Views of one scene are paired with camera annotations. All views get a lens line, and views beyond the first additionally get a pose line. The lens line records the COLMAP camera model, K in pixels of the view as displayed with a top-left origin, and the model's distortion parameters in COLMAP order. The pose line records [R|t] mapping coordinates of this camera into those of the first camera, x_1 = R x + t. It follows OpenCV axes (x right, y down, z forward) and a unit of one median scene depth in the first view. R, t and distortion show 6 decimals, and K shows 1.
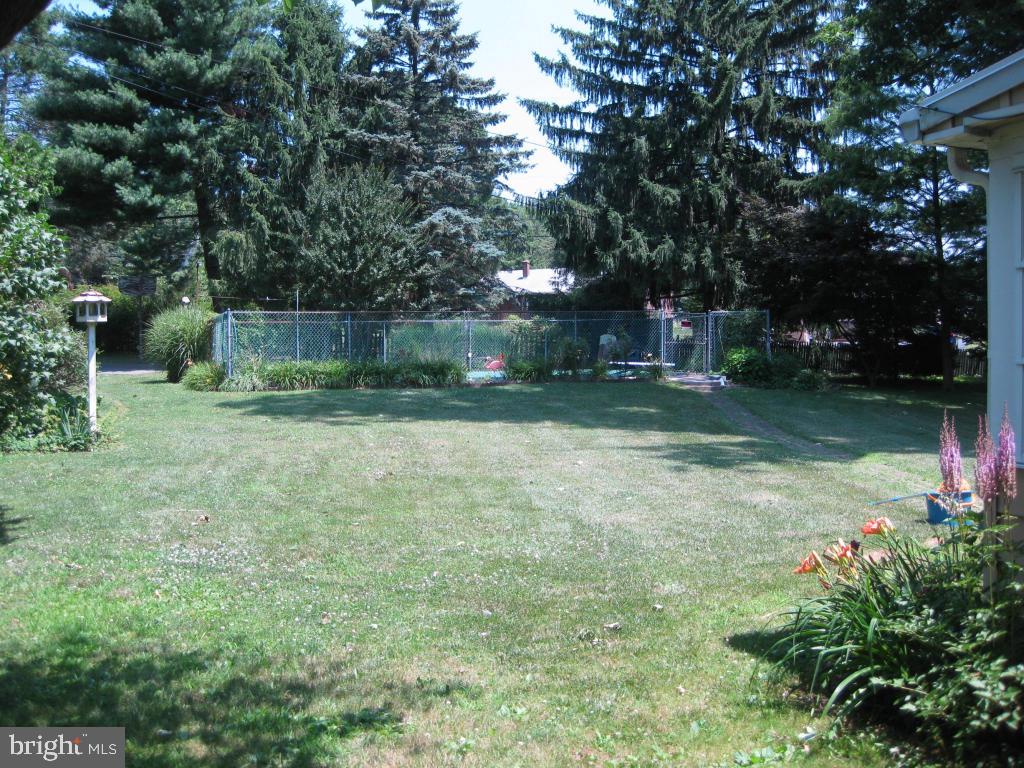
lens RADIAL K [[1039.2, 0, 512.0], [0, 1039.2, 384.0], [0, 0, 1]] dist [-0.116835, 0.010156]
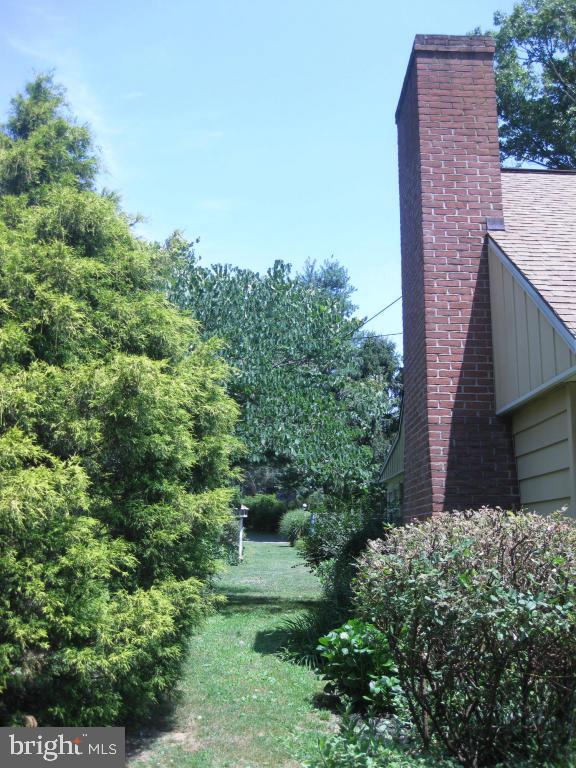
lens RADIAL K [[779.4, 0, 288.0], [0, 779.4, 384.0], [0, 0, 1]] dist [-0.116835, 0.010156]
pose [[0.927682, -0.042544, -0.370939, 0.228885], [-0.043082, 0.974654, -0.219528, 0.019777], [0.370877, 0.219633, 0.902337, -0.422464]]
